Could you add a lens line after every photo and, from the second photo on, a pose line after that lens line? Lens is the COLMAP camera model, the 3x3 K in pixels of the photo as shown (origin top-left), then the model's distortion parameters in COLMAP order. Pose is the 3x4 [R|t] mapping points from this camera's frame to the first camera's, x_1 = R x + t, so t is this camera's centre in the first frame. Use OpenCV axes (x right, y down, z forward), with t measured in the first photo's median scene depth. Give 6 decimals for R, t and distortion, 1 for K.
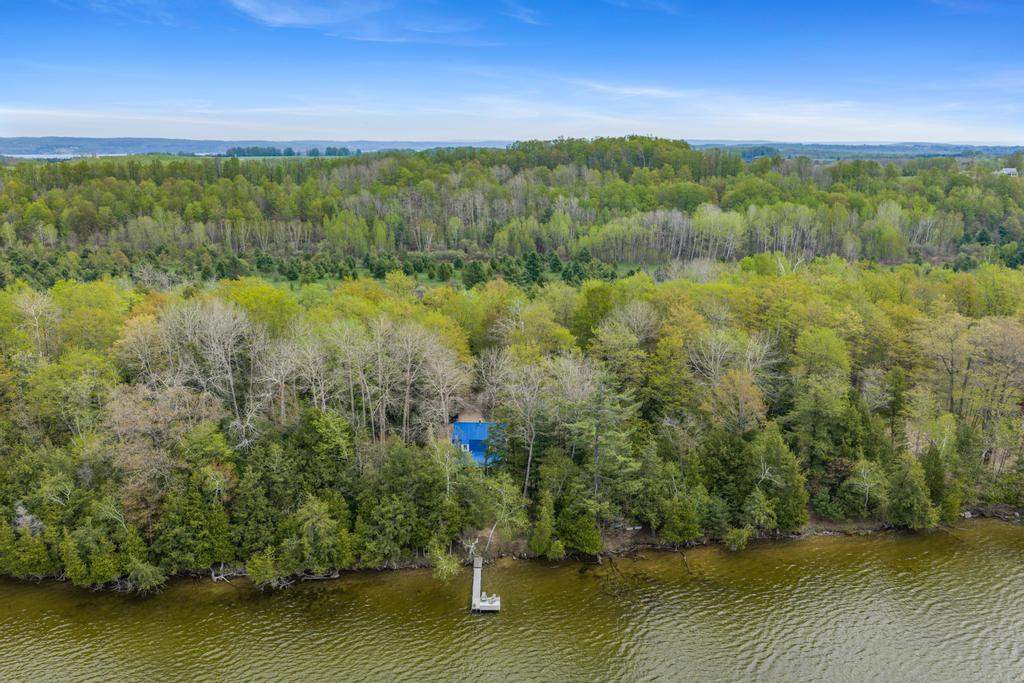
lens RADIAL K [[849.7, 0, 508.1], [0, 849.7, 340.3], [0, 0, 1]] dist [-0.000244, -0.004497]
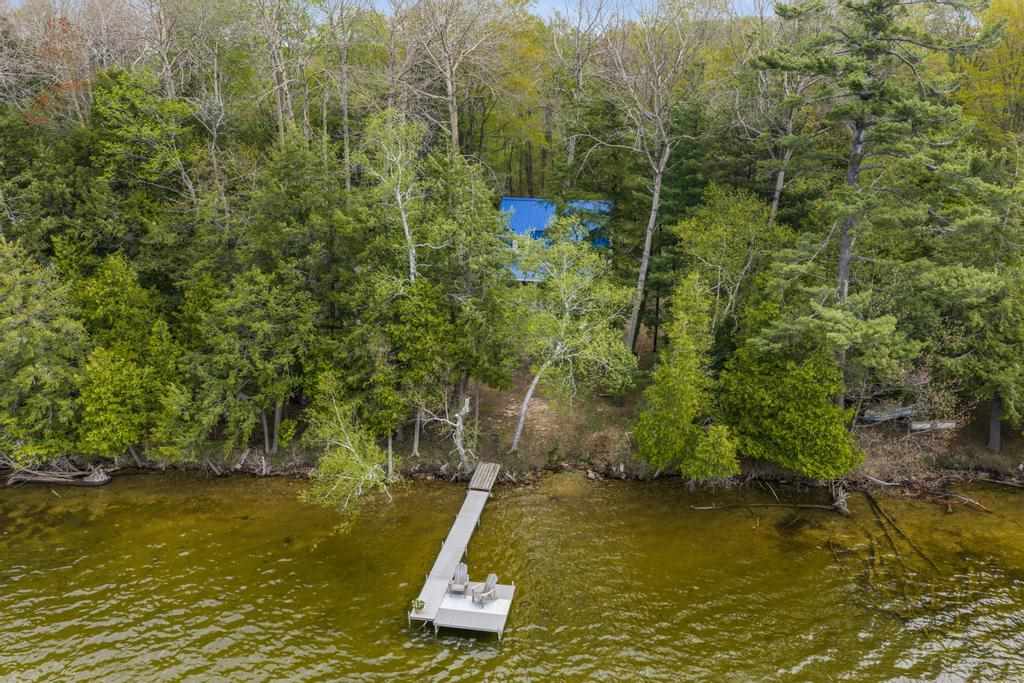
lens RADIAL K [[849.7, 0, 514.1], [0, 849.7, 345.5], [0, 0, 1]] dist [-0.000244, -0.004497]
pose [[0.983238, 0.056813, -0.173249, 0.035427], [-0.045144, 0.996485, 0.070569, 0.181630], [0.176649, -0.061564, 0.982347, 0.657734]]
